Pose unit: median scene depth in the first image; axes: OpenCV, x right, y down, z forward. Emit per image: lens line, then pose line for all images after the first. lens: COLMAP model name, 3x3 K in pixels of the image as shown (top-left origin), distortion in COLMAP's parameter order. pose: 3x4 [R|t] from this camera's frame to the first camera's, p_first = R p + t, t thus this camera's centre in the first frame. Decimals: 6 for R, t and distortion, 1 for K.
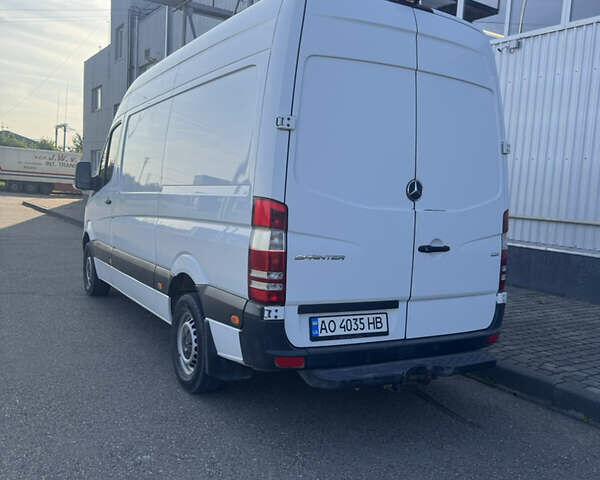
lens RADIAL K [[544.0, 0, 294.9], [0, 544.0, 242.8], [0, 0, 1]] dist [0.096315, 0.000000]
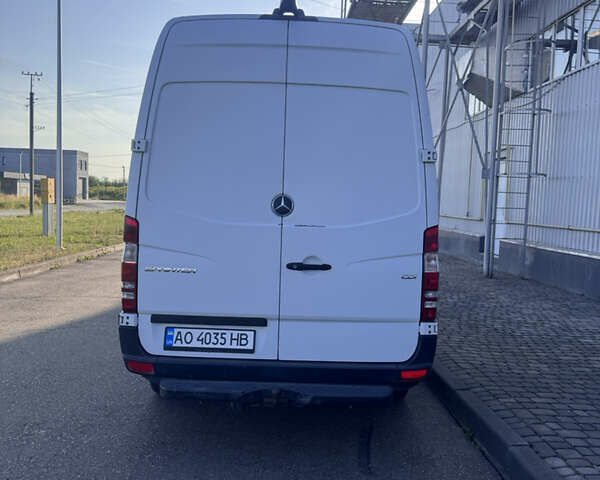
lens RADIAL K [[544.0, 0, 304.2], [0, 544.0, 238.5], [0, 0, 1]] dist [0.096315, 0.000000]
pose [[0.876390, 0.006392, -0.481559, 0.722611], [-0.031465, 0.998536, -0.044009, 0.004003], [0.480573, 0.053721, 0.875308, 0.180176]]
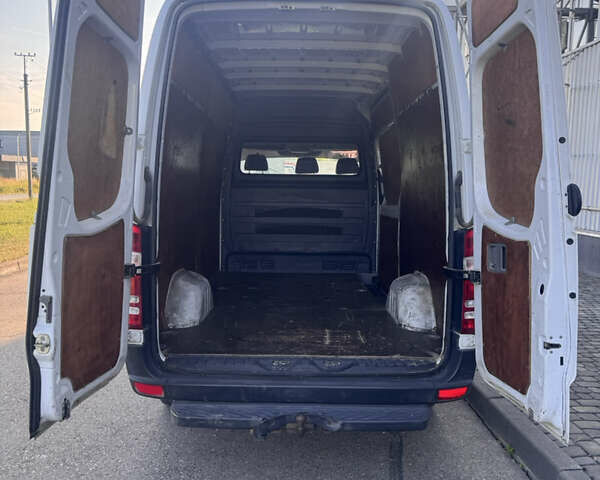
lens RADIAL K [[544.0, 0, 302.2], [0, 544.0, 237.9], [0, 0, 1]] dist [0.096315, 0.000000]
pose [[0.874587, 0.009217, -0.484781, 0.640495], [-0.012988, 0.999906, -0.004422, -0.043905], [0.484694, 0.010164, 0.874624, 0.251753]]
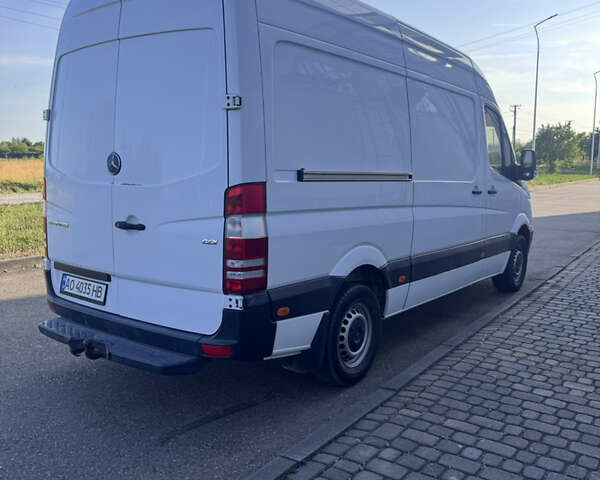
lens RADIAL K [[544.0, 0, 311.9], [0, 544.0, 224.0], [0, 0, 1]] dist [0.096315, 0.000000]
pose [[0.411420, 0.054470, -0.909817, 1.277574], [-0.063296, 0.997510, 0.031098, -0.042515], [0.909246, 0.044793, 0.413843, 0.926034]]
